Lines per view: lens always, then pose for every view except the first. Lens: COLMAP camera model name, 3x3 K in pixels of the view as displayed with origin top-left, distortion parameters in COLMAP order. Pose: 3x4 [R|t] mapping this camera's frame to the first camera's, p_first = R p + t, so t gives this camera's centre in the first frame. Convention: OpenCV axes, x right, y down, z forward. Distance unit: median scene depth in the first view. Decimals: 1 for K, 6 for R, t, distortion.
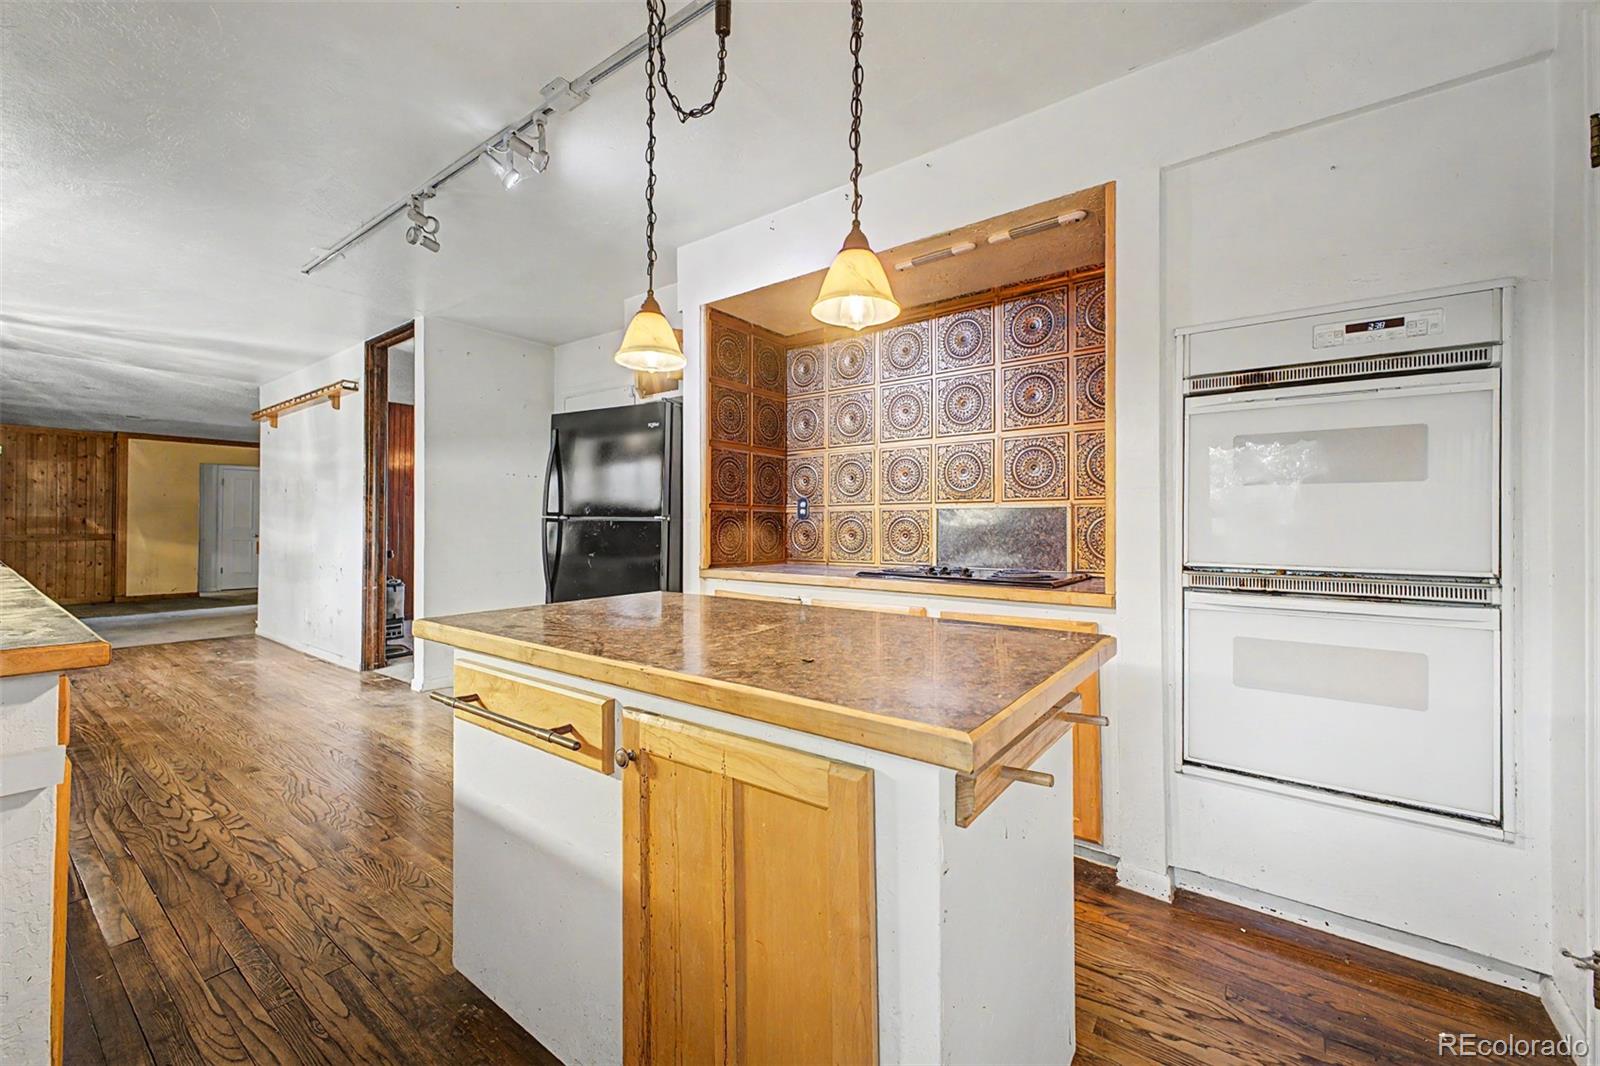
lens RADIAL K [[638.5, 0, 809.1], [0, 638.5, 514.0], [0, 0, 1]] dist [0.014450, -0.001268]
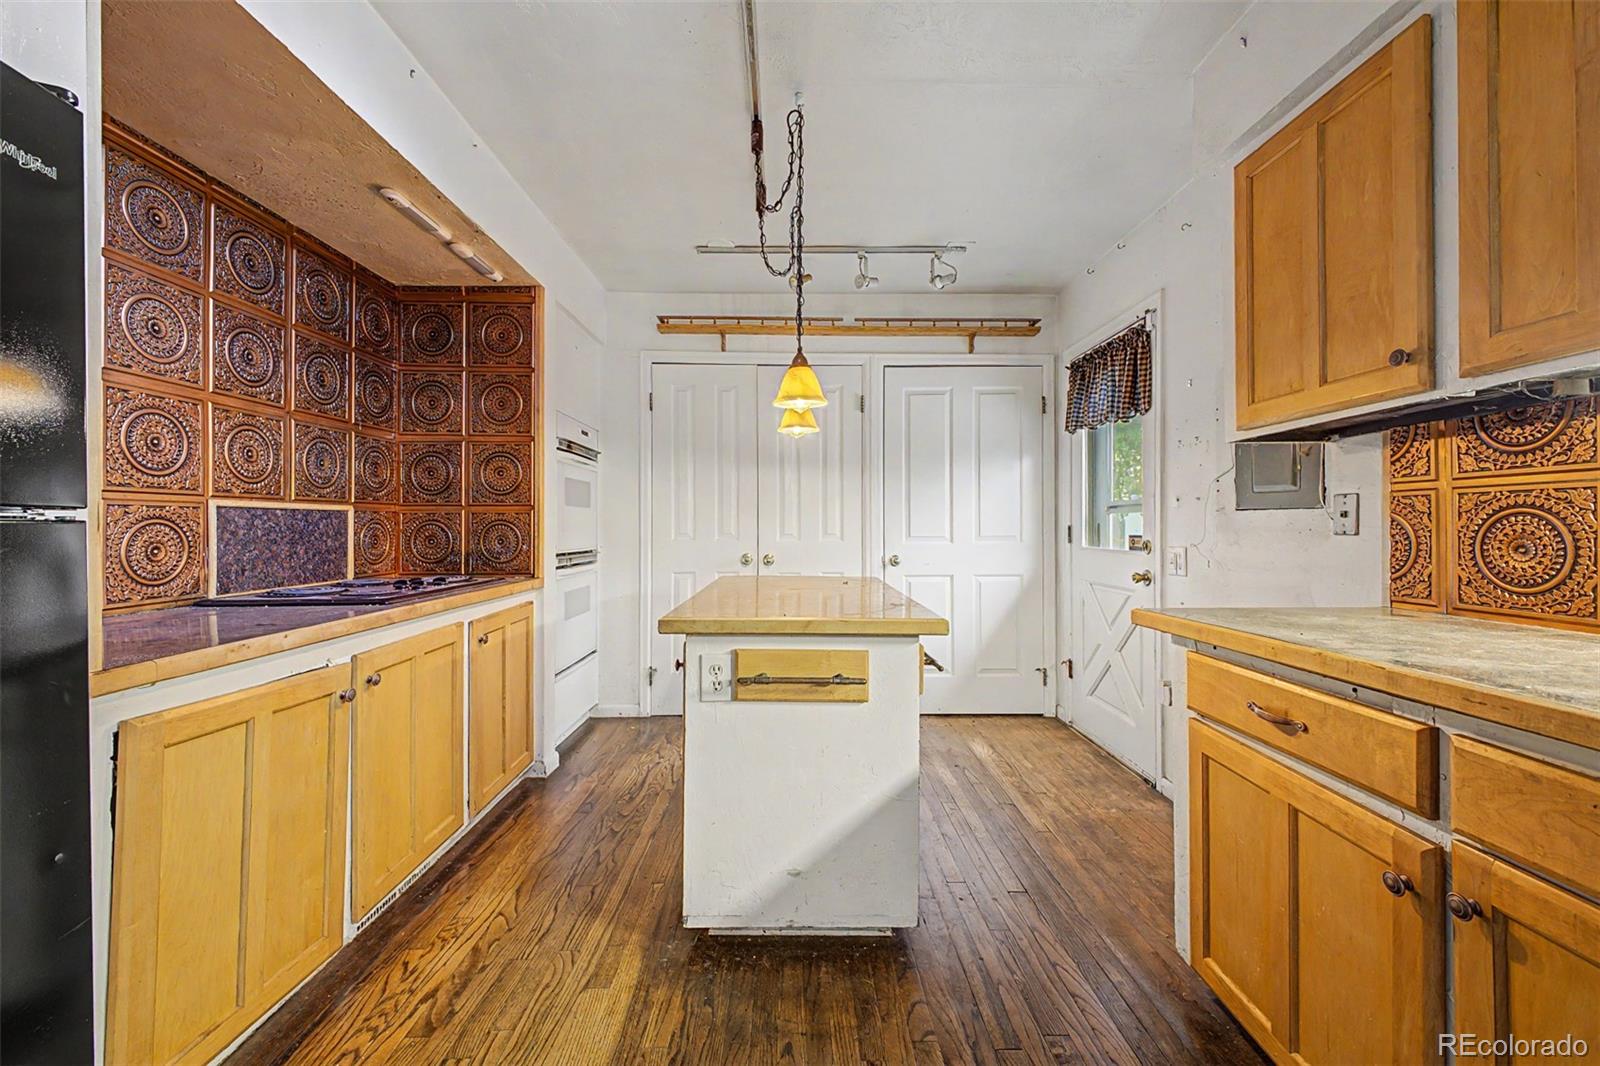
lens RADIAL K [[638.5, 0, 802.0], [0, 638.5, 525.0], [0, 0, 1]] dist [0.014450, -0.001268]
pose [[-0.603022, 0.000803, 0.797724, -0.817165], [-0.006038, 0.999966, -0.005571, 0.011376], [-0.797701, -0.008176, -0.602997, 1.140381]]
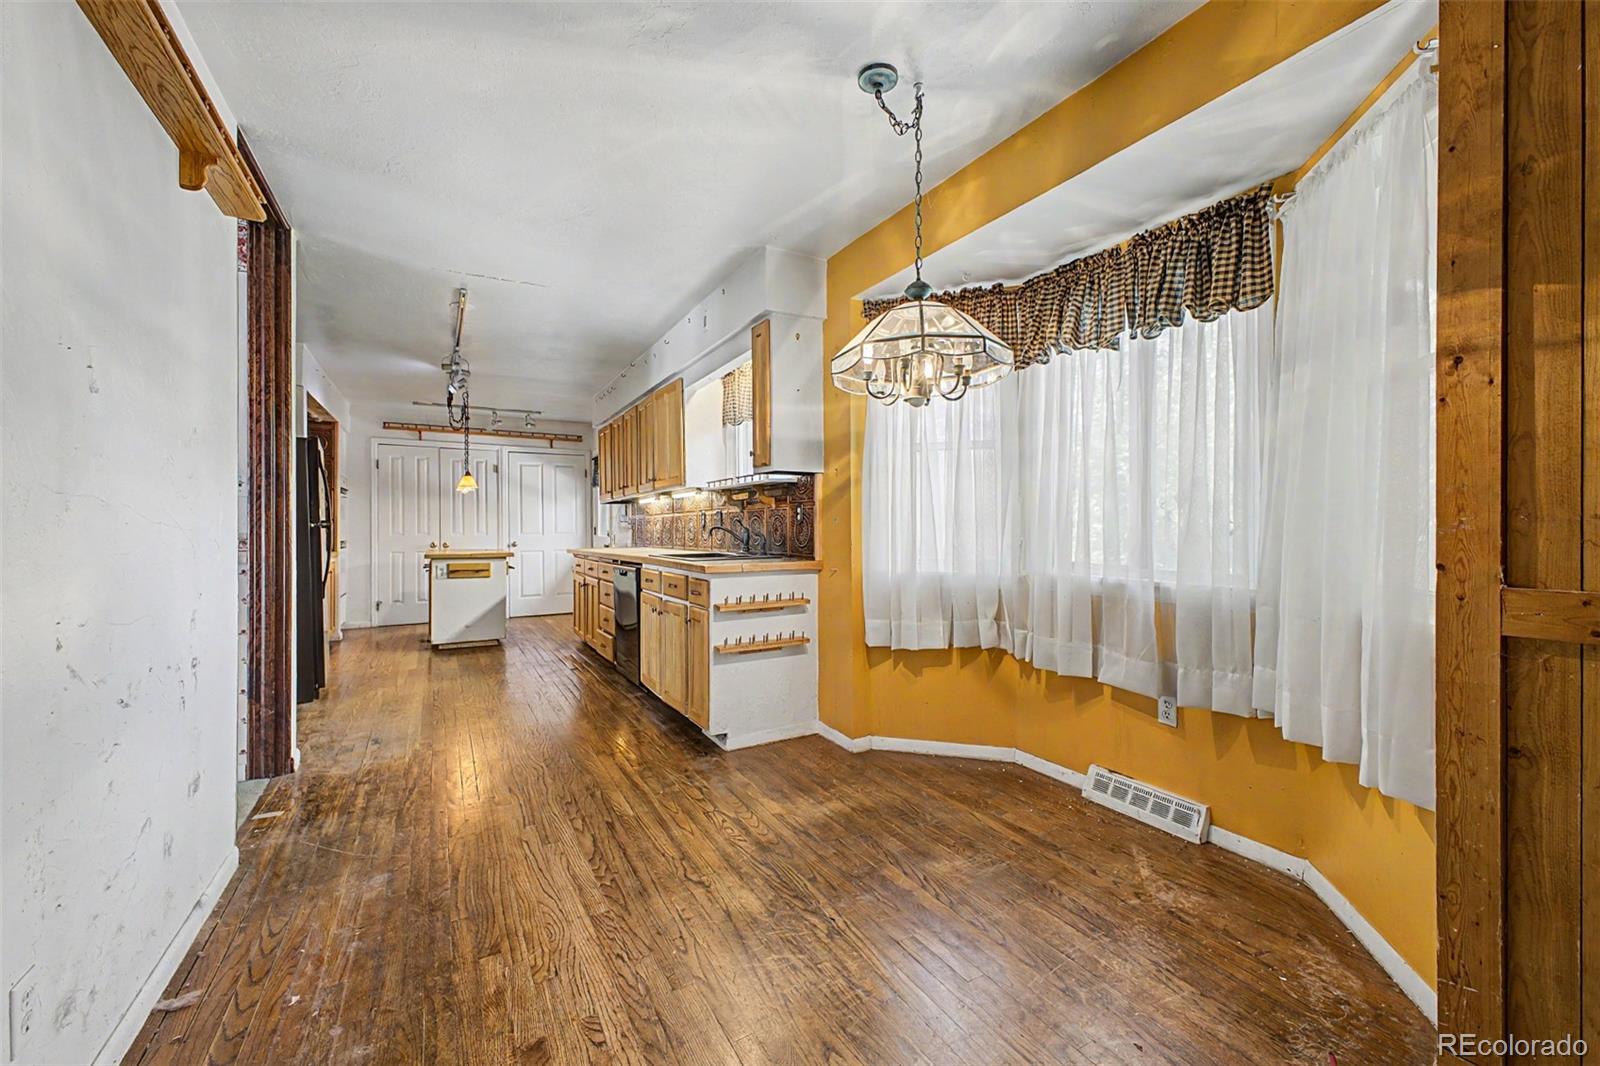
lens RADIAL K [[638.5, 0, 775.9], [0, 638.5, 526.7], [0, 0, 1]] dist [0.014450, -0.001268]
pose [[-0.898597, 0.005274, 0.438743, -2.369053], [0.001507, 0.999959, -0.008933, 0.029527], [-0.438772, -0.007366, -0.898568, 2.389850]]
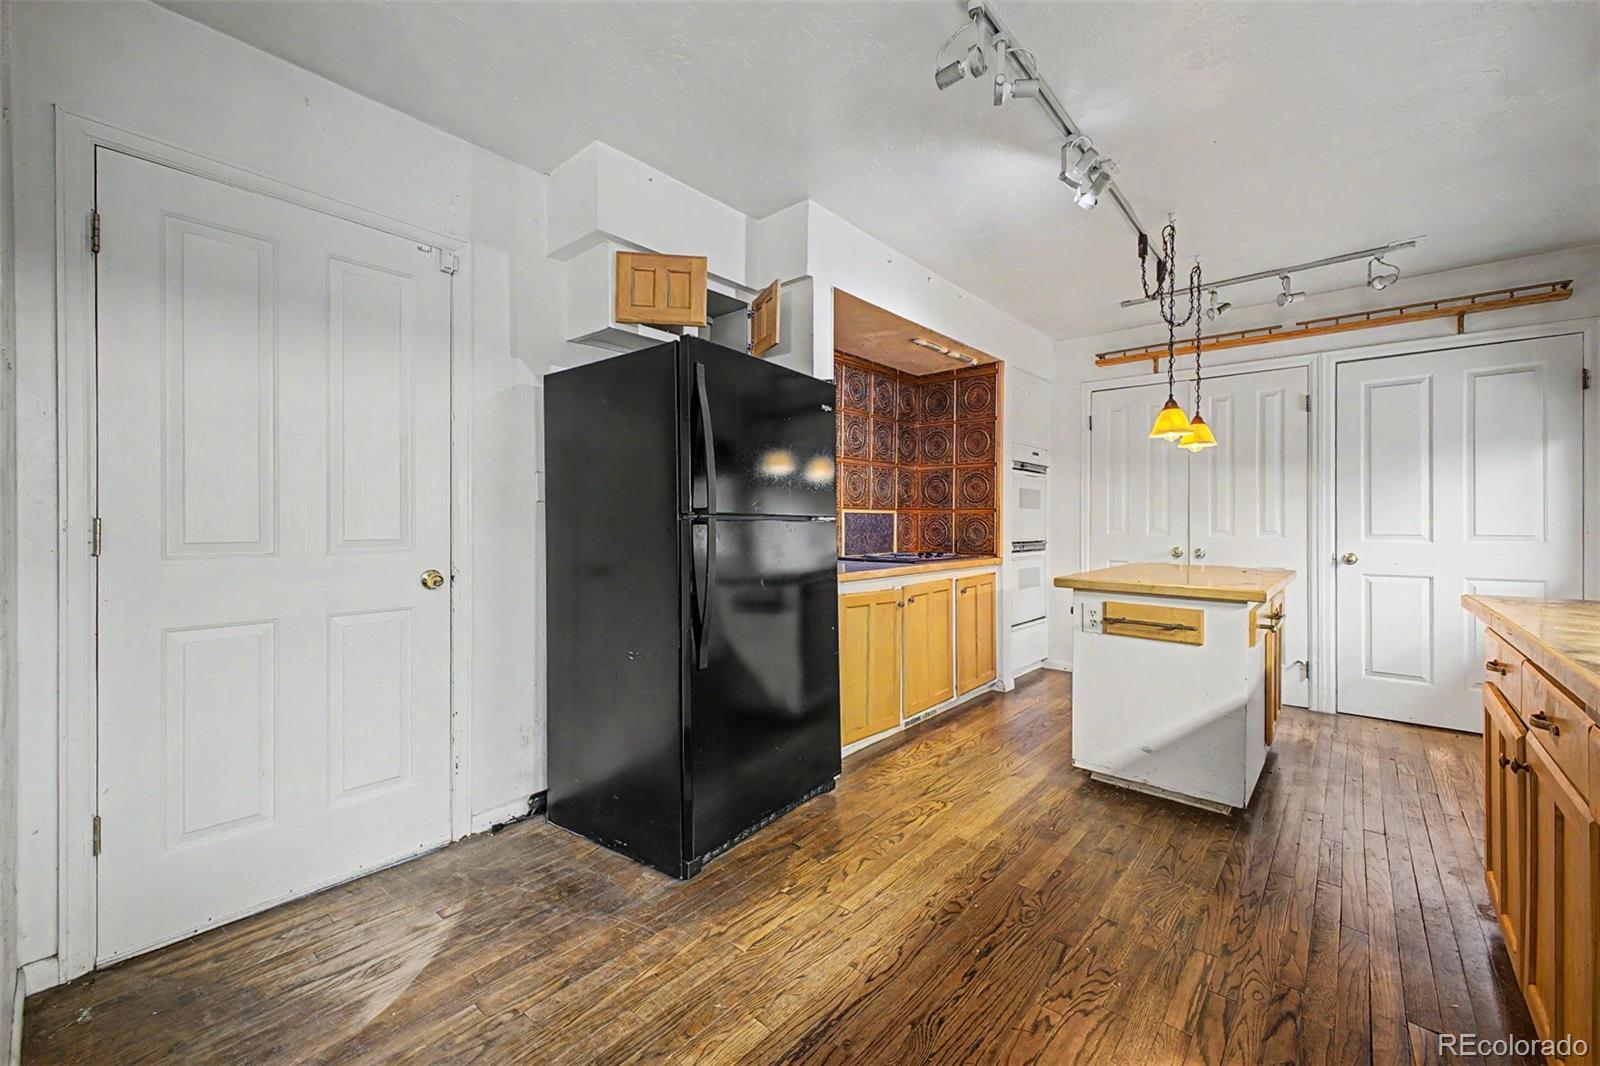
lens RADIAL K [[638.5, 0, 808.3], [0, 638.5, 521.1], [0, 0, 1]] dist [0.014450, -0.001268]
pose [[0.071100, 0.000109, 0.997469, -1.355830], [-0.008688, 0.999962, 0.000510, 0.009241], [-0.997431, -0.008702, 0.071098, 1.212409]]
